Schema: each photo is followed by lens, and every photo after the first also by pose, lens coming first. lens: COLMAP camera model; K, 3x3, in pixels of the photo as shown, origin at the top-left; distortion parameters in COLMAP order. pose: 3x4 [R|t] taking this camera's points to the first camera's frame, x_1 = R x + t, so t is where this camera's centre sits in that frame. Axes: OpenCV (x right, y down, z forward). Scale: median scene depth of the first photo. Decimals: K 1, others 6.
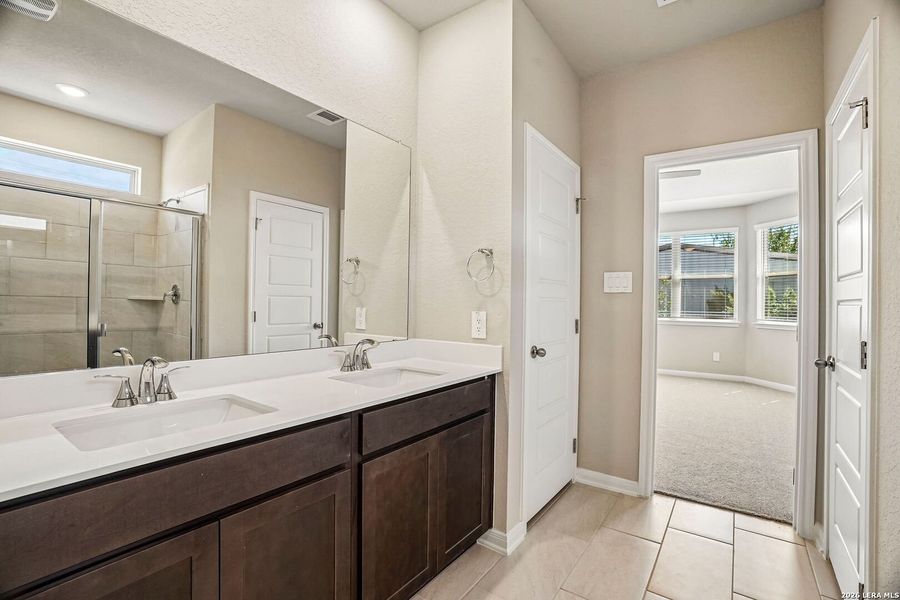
lens RADIAL K [[414.5, 0, 450.0], [0, 414.5, 300.0], [0, 0, 1]] dist [-0.056150, 0.000009]
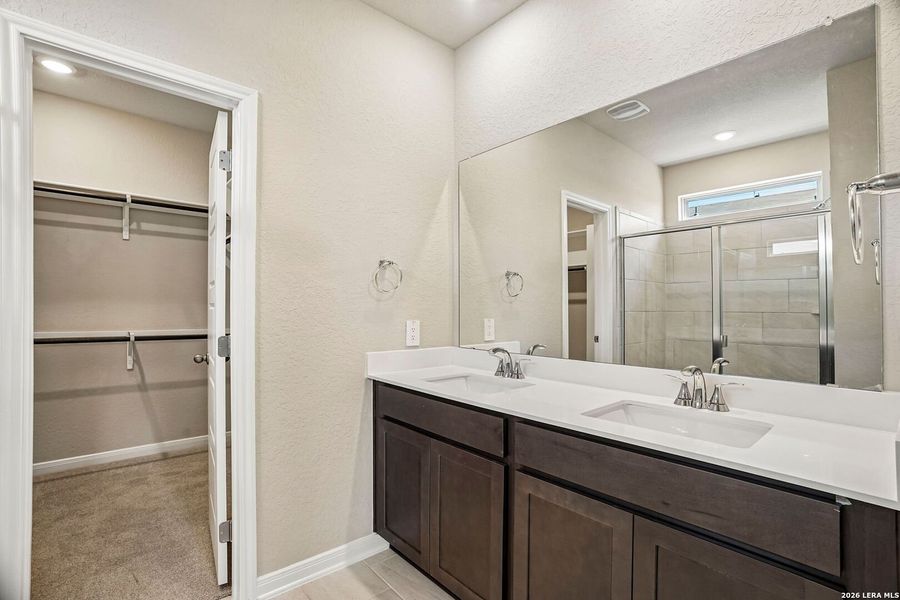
lens RADIAL K [[381.4, 0, 450.9], [0, 381.4, 307.7], [0, 0, 1]] dist [-0.001470, -0.000005]
pose [[-0.176662, -0.021245, -0.984042, 0.390104], [-0.002193, 0.999773, -0.021191, 0.007182], [0.984269, -0.001585, -0.176668, 0.517033]]
